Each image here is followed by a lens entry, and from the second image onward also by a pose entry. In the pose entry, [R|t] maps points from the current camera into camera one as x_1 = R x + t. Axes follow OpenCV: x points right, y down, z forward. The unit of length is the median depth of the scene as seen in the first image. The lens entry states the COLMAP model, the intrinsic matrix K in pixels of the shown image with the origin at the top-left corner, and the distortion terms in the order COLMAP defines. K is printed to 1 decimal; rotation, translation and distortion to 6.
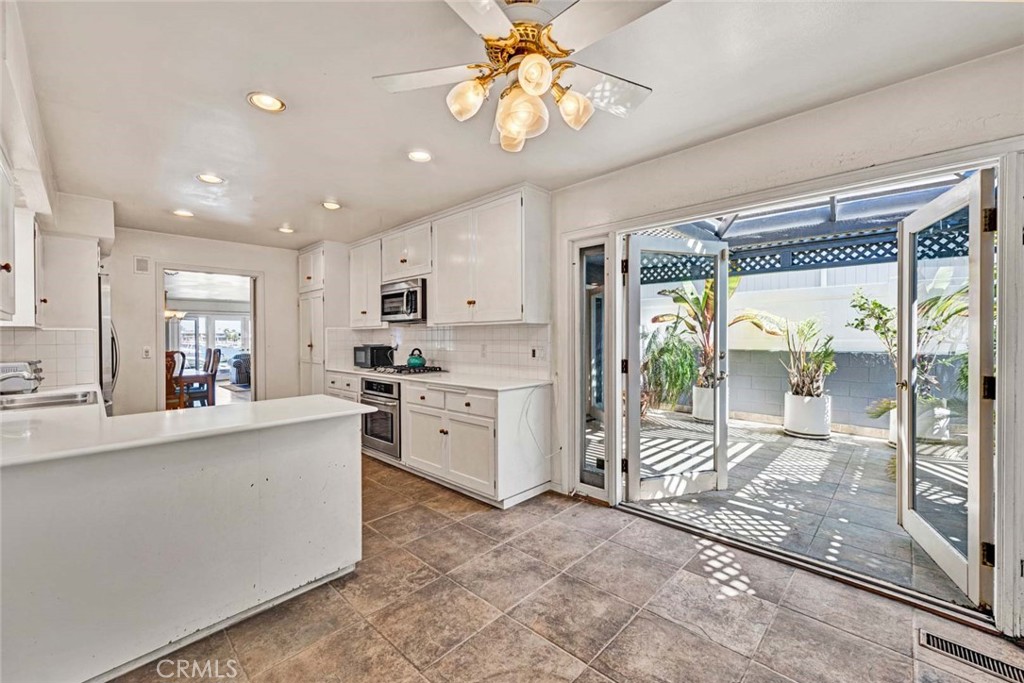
lens RADIAL K [[425.2, 0, 510.8], [0, 425.2, 336.5], [0, 0, 1]] dist [0.000009, -0.000006]
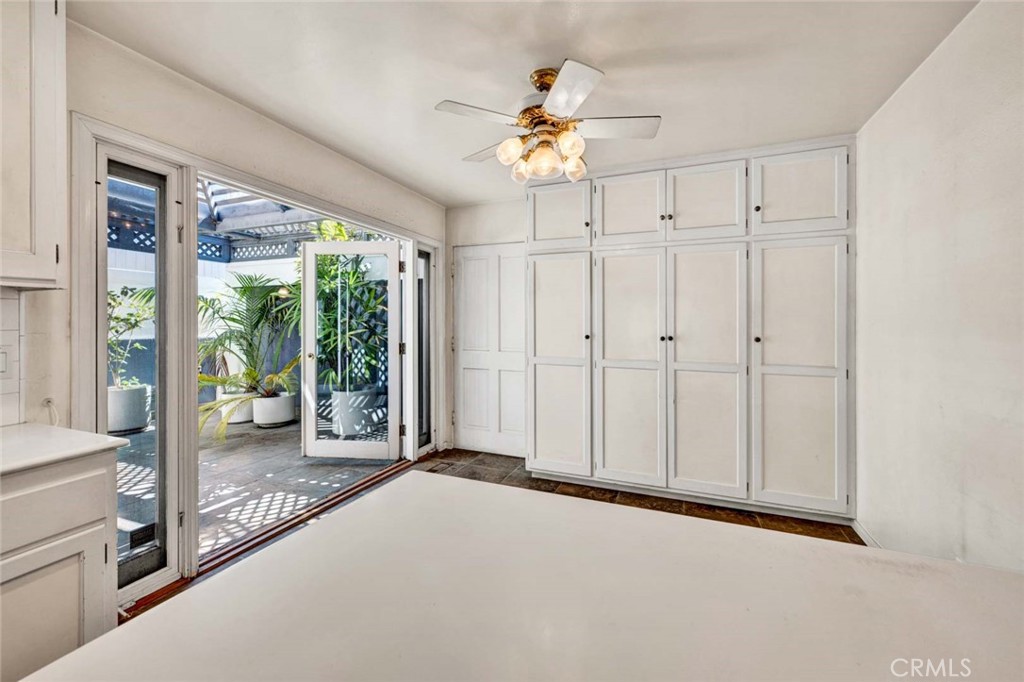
lens RADIAL K [[425.2, 0, 510.8], [0, 425.2, 336.0], [0, 0, 1]] dist [0.000009, -0.000006]
pose [[-0.364835, -0.037881, 0.930301, -0.585436], [0.007136, 0.999029, 0.043478, -0.015219], [-0.931045, 0.022501, -0.364211, 0.784362]]
